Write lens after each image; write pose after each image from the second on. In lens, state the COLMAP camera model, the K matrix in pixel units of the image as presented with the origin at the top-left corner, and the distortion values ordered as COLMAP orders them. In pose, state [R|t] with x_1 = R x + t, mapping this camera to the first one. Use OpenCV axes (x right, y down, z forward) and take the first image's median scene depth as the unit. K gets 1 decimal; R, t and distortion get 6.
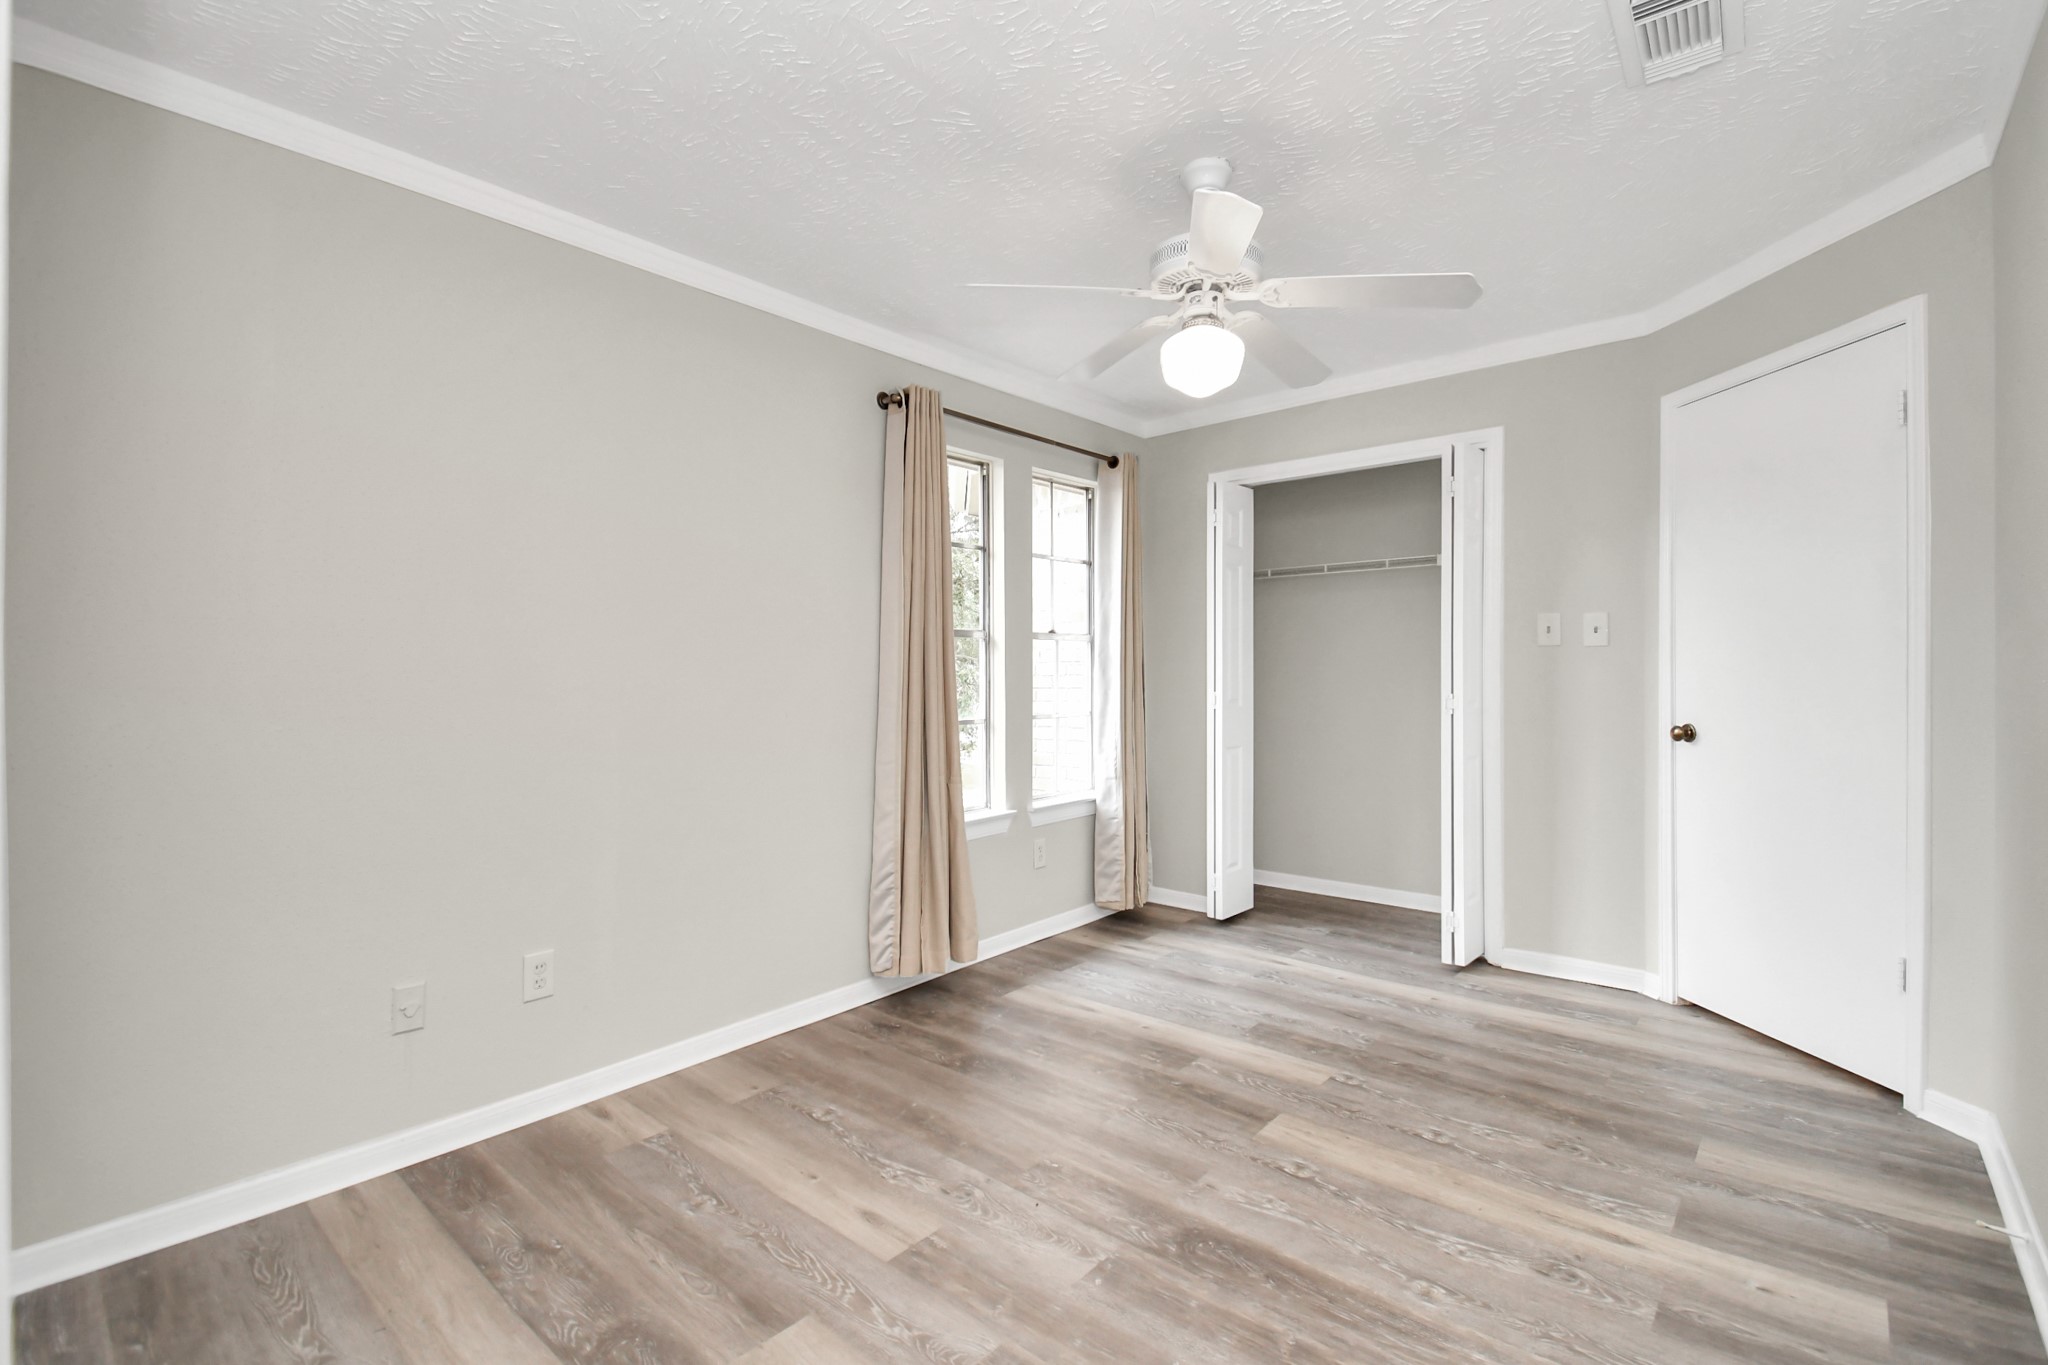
lens RADIAL K [[915.4, 0, 1029.0], [0, 915.4, 681.8], [0, 0, 1]] dist [0.022593, -0.027809]
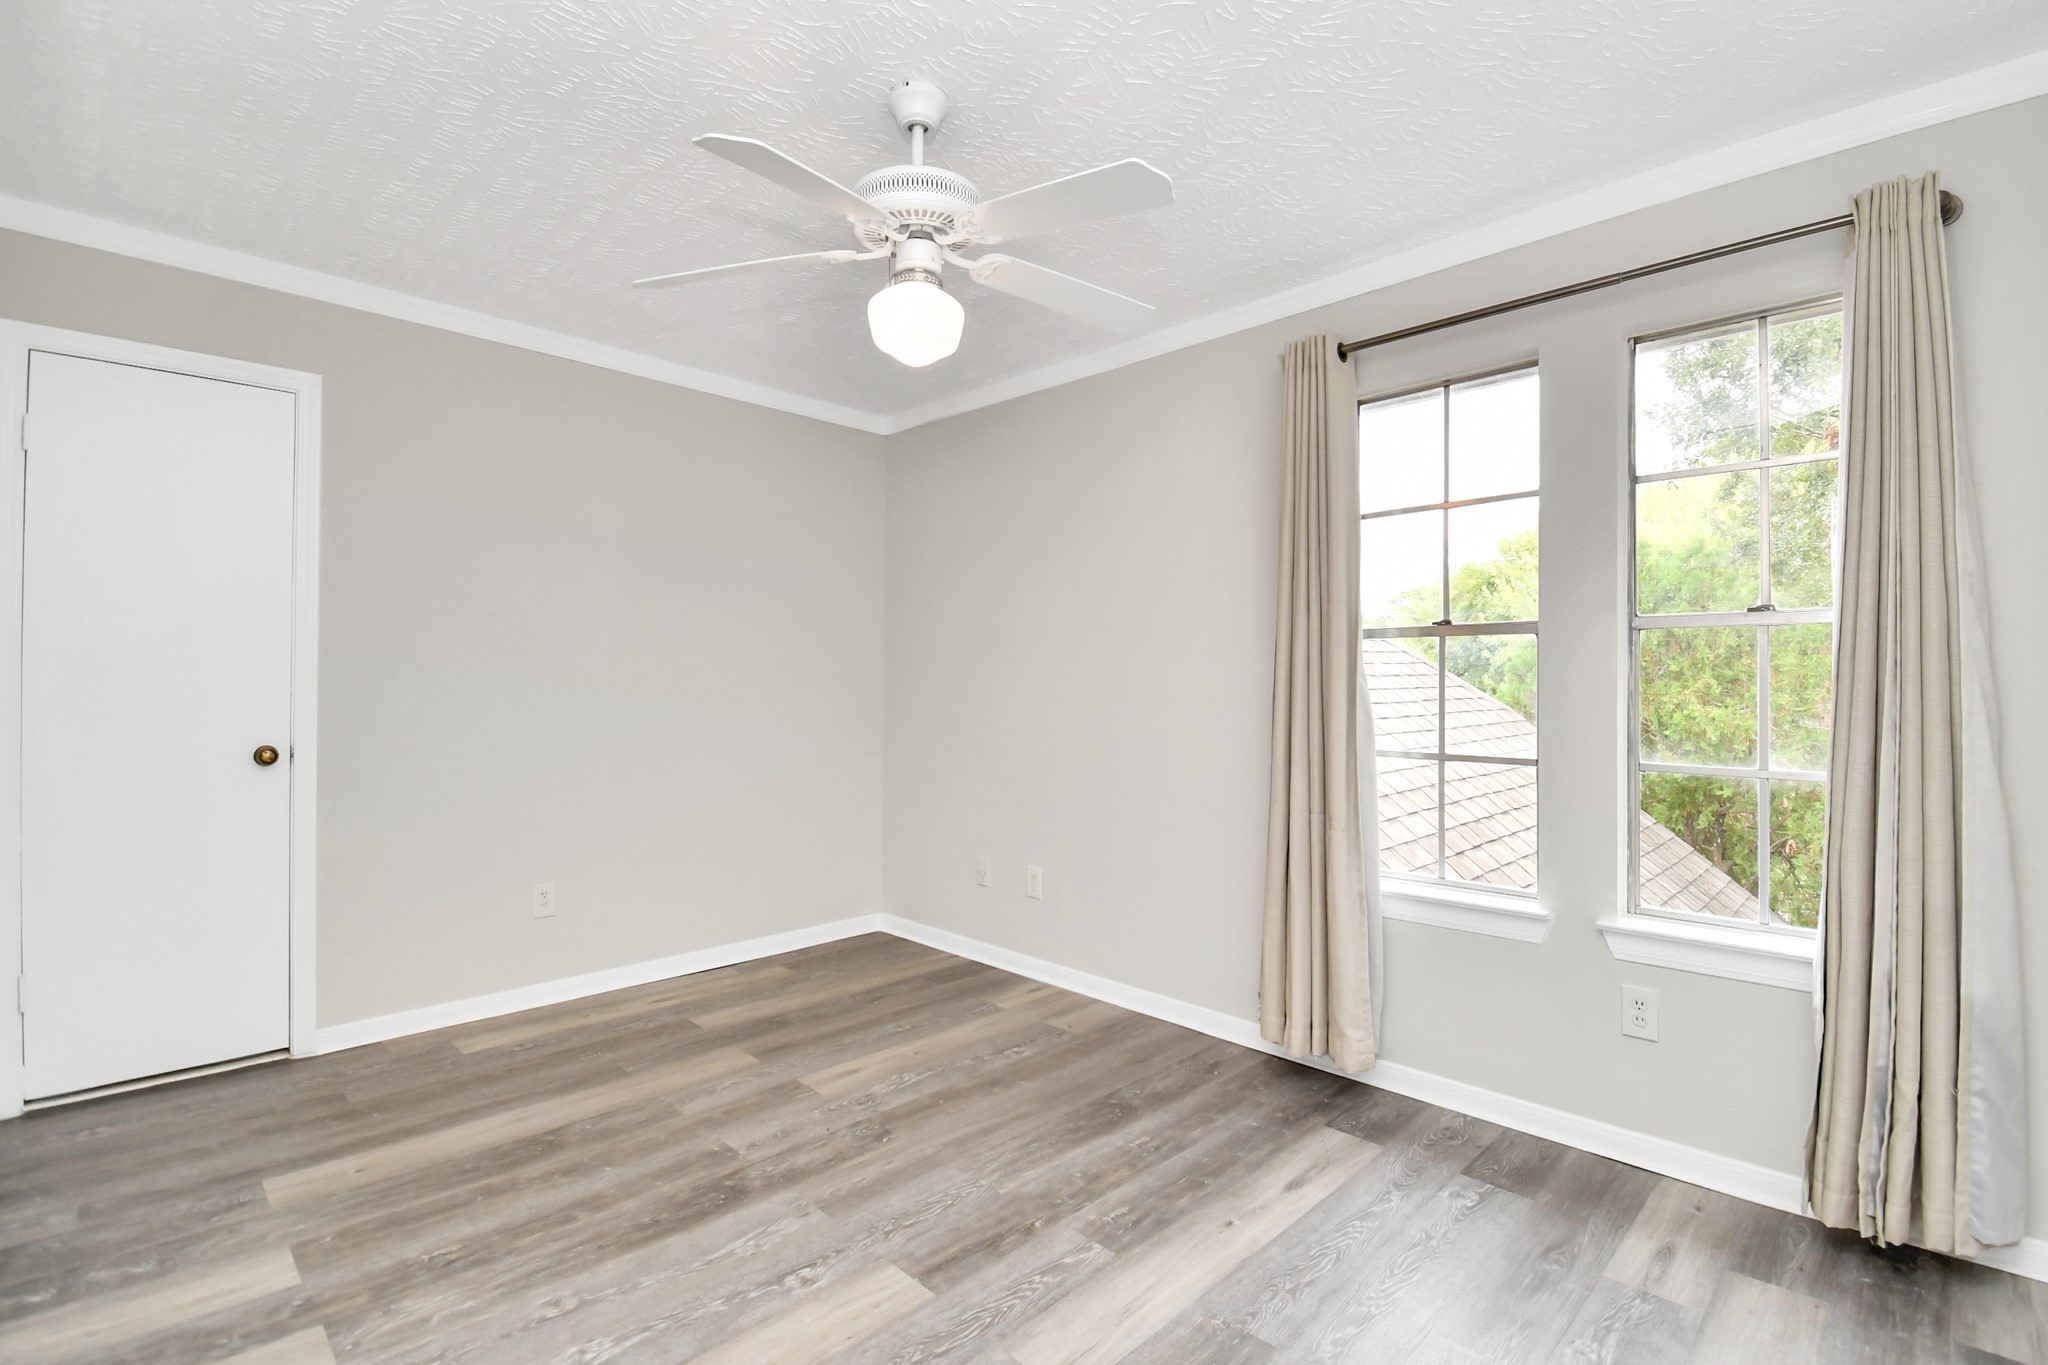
lens RADIAL K [[915.4, 0, 1029.0], [0, 915.4, 681.8], [0, 0, 1]] dist [0.022593, -0.027809]
pose [[-0.060000, 0.010405, -0.998144, 1.114728], [-0.011054, 0.999877, 0.011087, -0.029941], [0.998137, 0.011699, -0.059877, 1.247772]]
